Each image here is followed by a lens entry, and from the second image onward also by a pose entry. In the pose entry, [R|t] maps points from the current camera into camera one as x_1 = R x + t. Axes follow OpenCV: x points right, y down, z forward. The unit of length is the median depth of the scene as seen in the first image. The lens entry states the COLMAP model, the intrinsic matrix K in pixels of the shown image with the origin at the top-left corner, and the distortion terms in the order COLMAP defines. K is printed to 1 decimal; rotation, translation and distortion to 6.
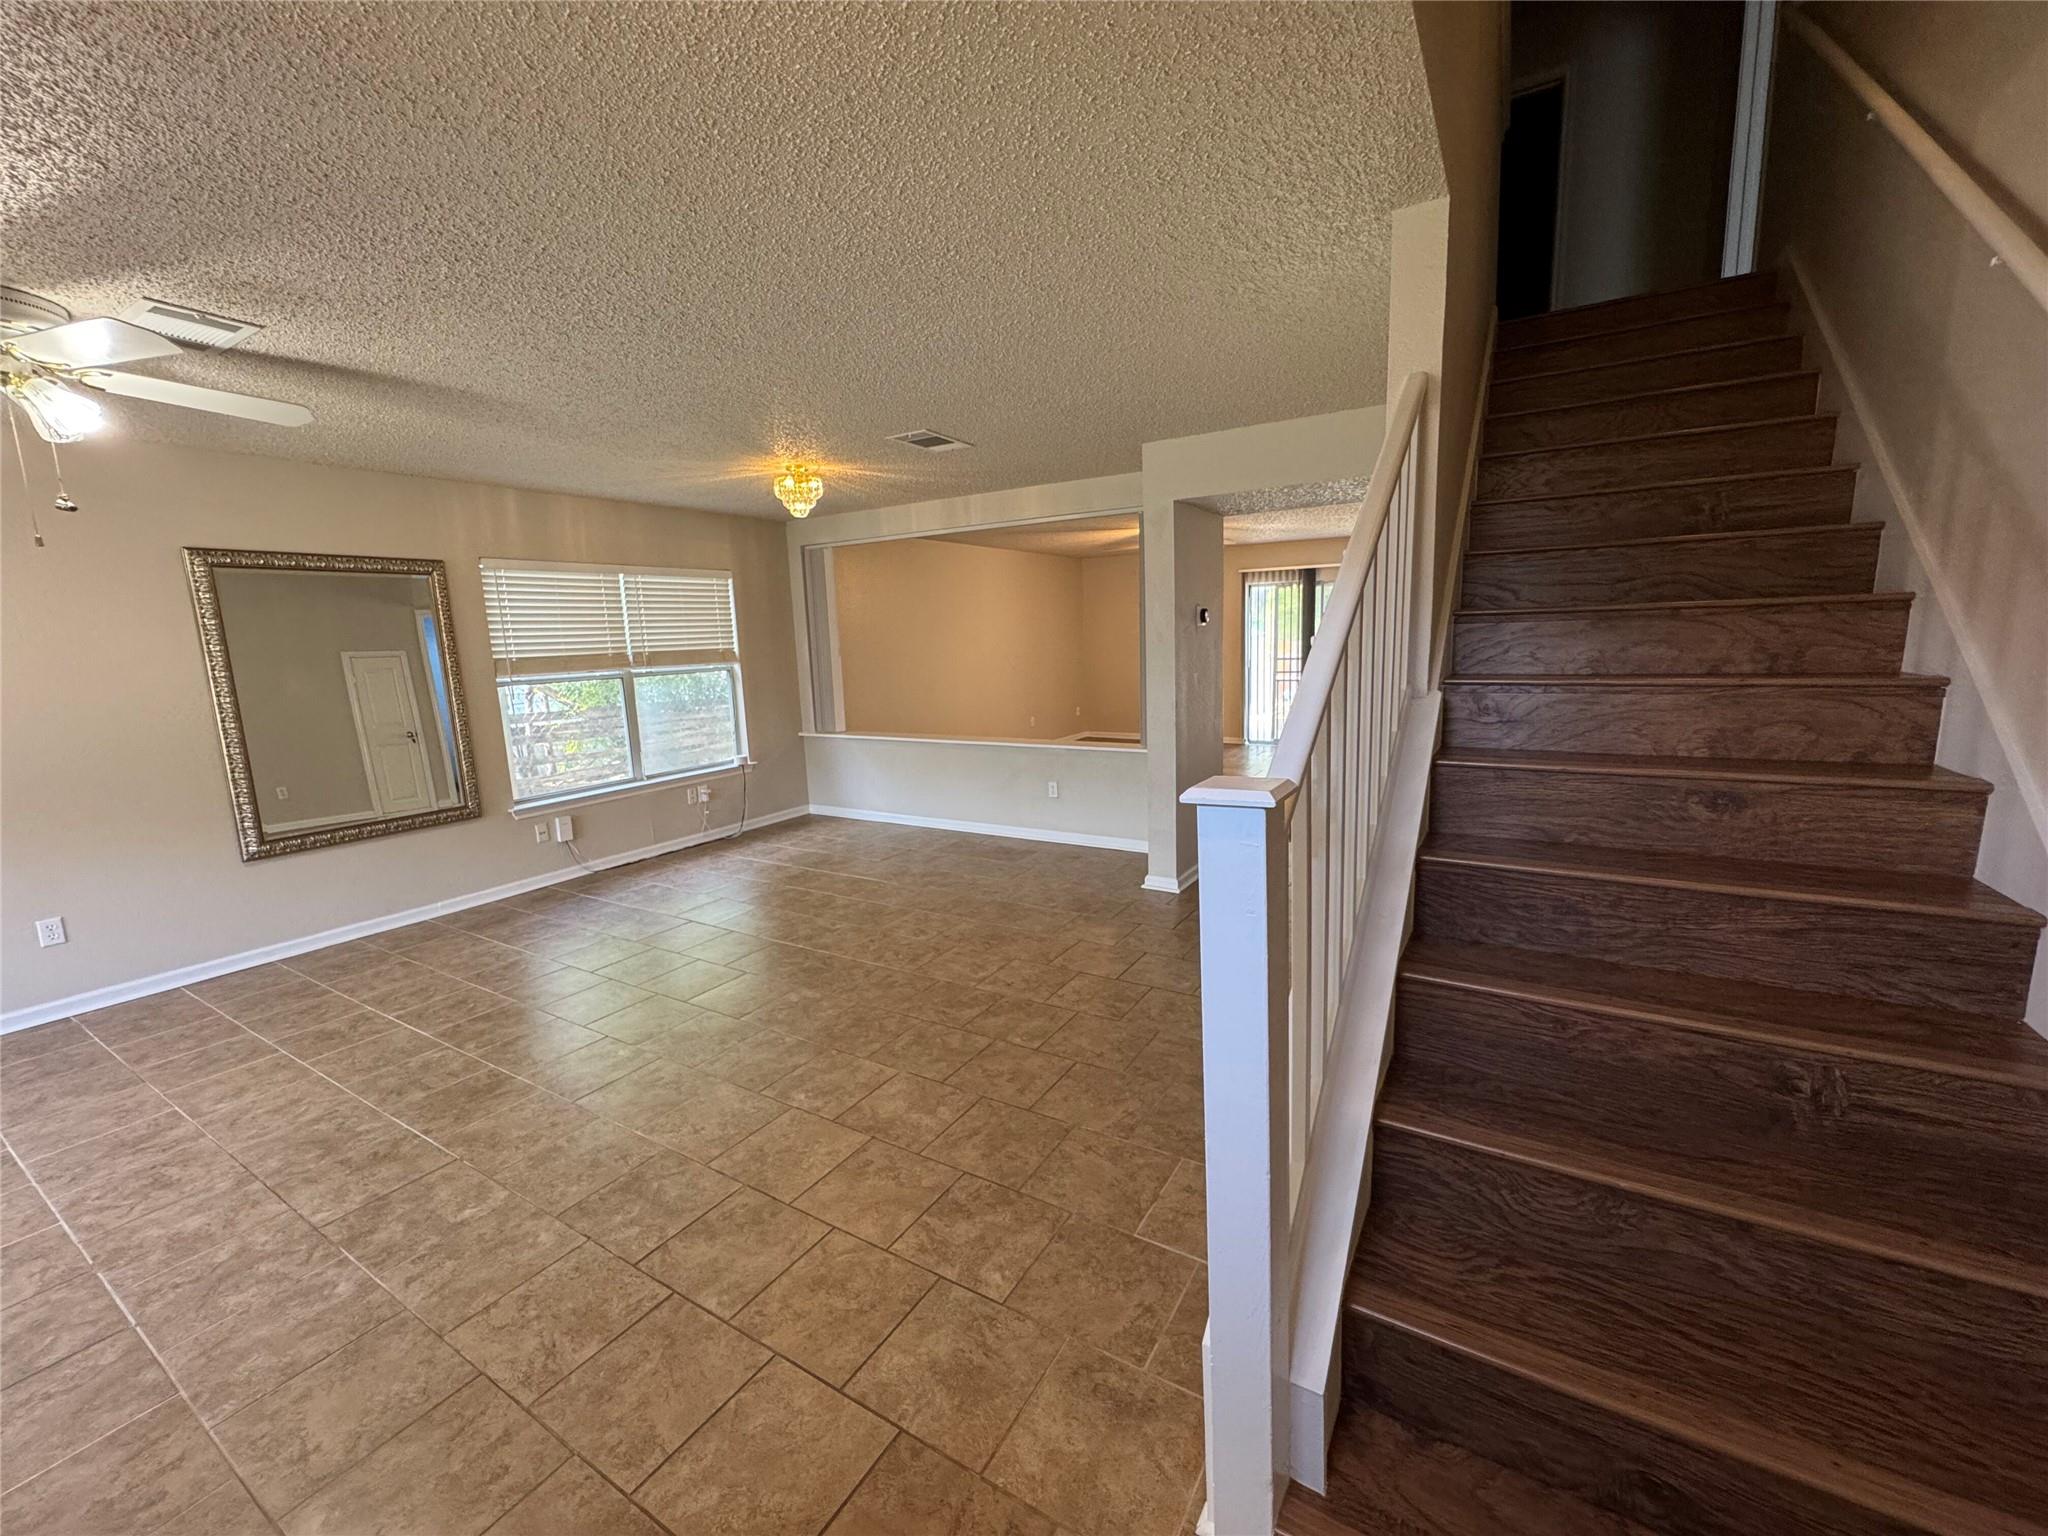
lens RADIAL K [[818.8, 0, 1022.0], [0, 818.8, 769.0], [0, 0, 1]] dist [-0.002677, 0.000156]
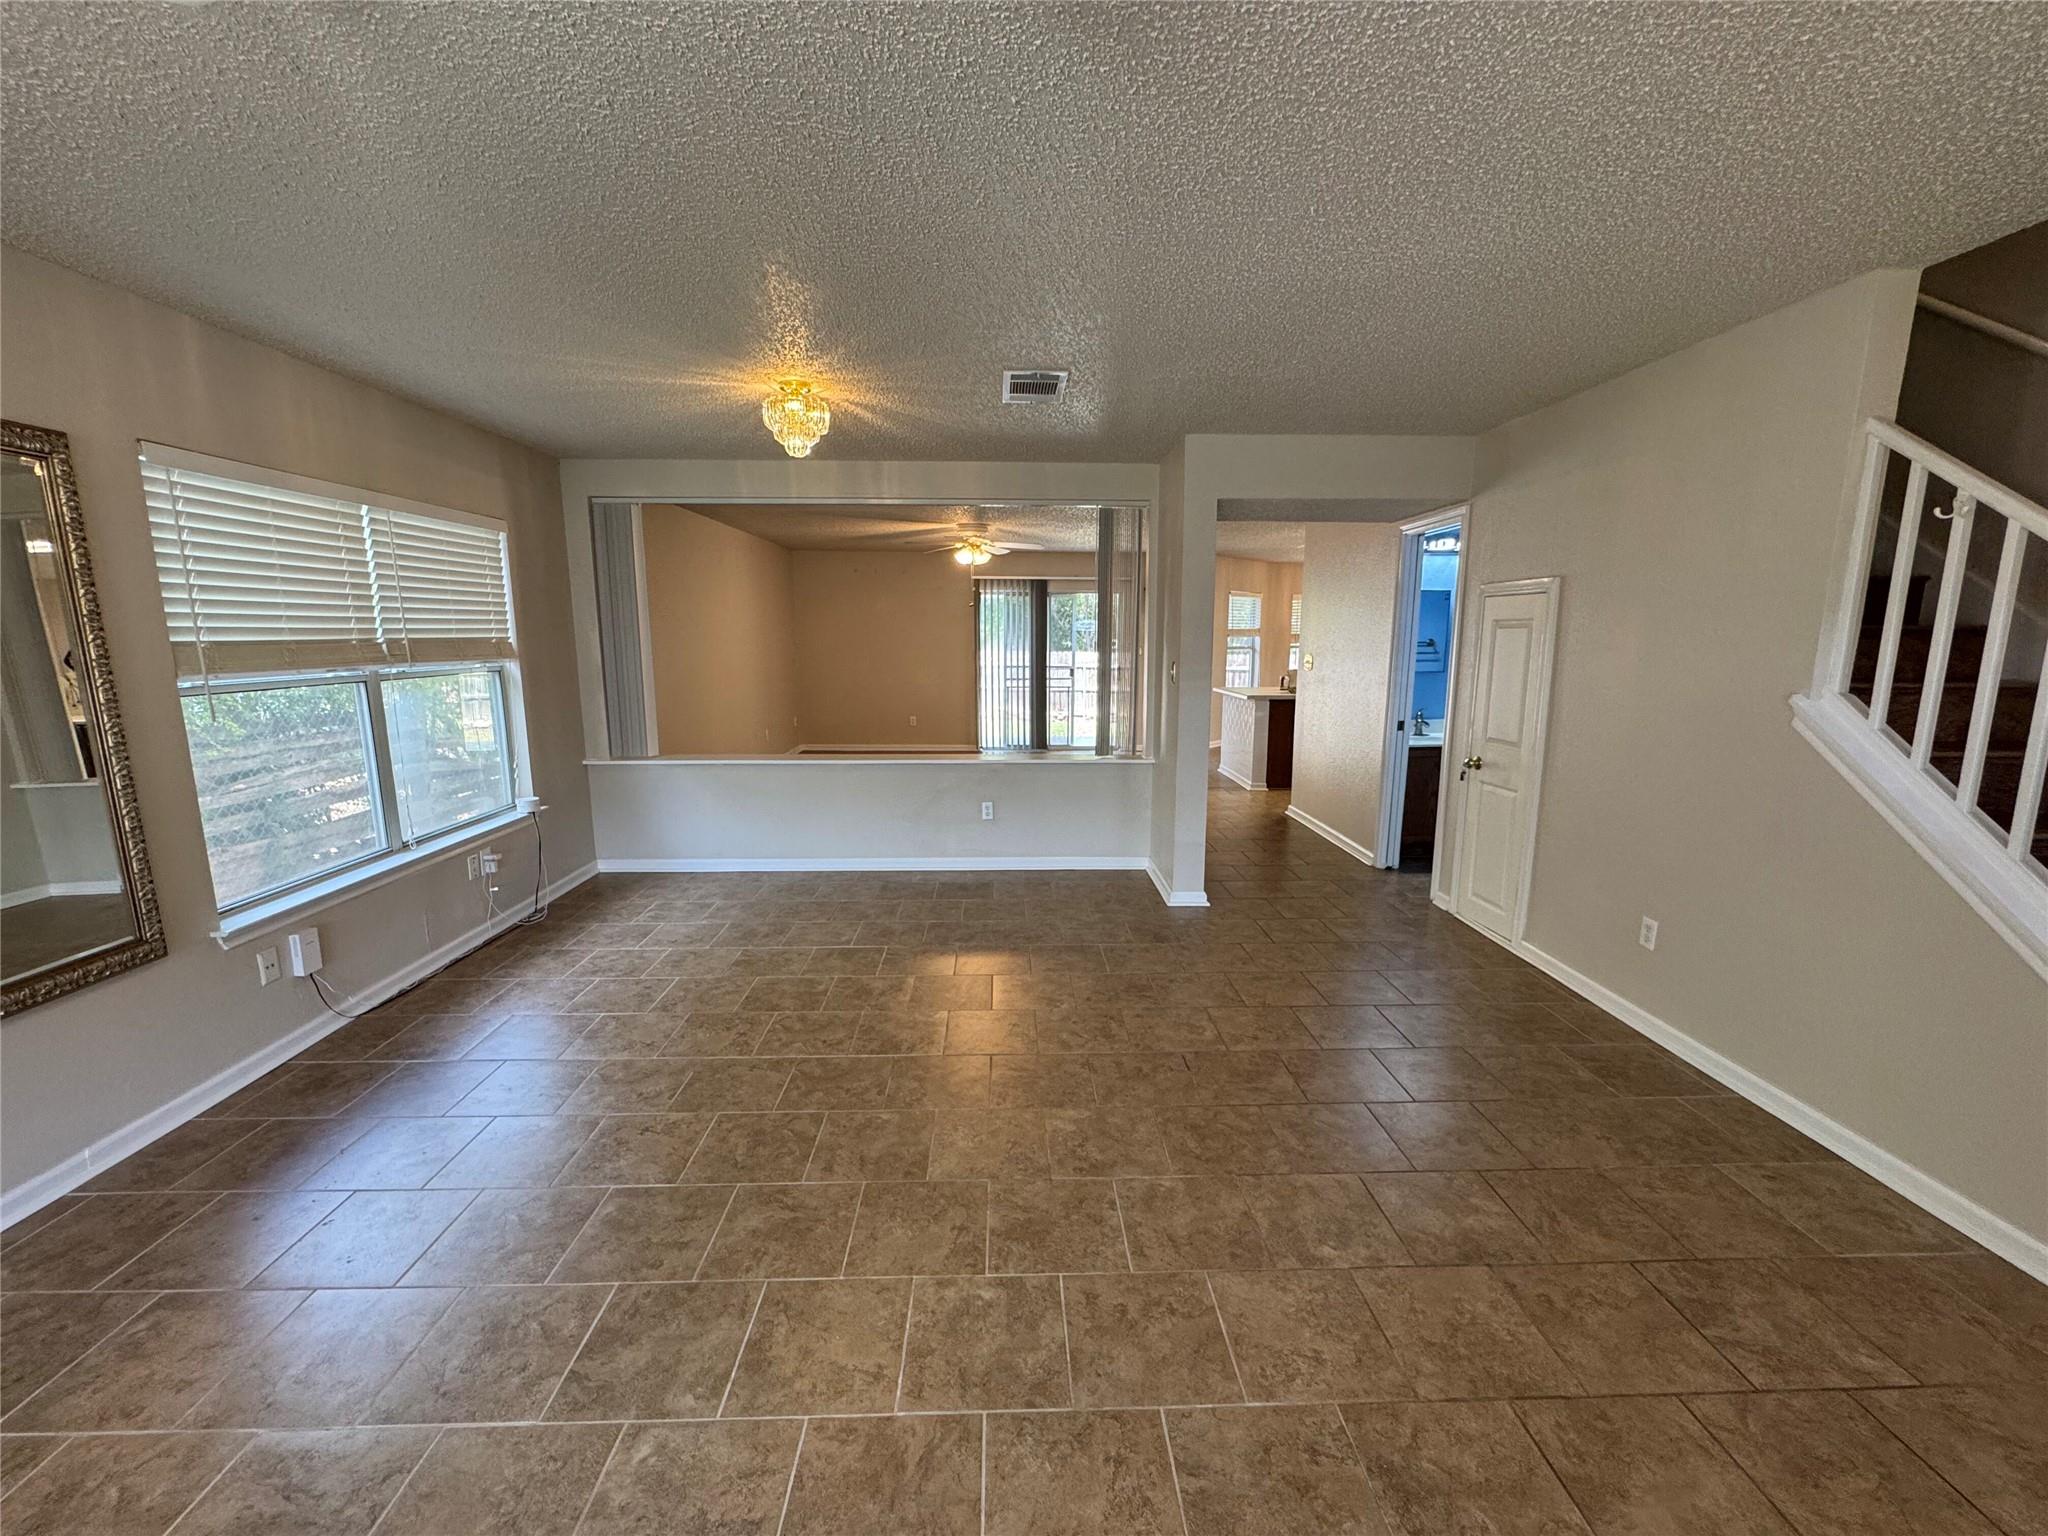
lens RADIAL K [[818.8, 0, 1022.0], [0, 818.8, 769.0], [0, 0, 1]] dist [-0.002677, 0.000156]
pose [[0.839514, -0.054057, 0.540643, -0.450145], [0.059659, 0.998193, 0.007168, -0.026197], [-0.540054, 0.026237, 0.841222, 0.270253]]
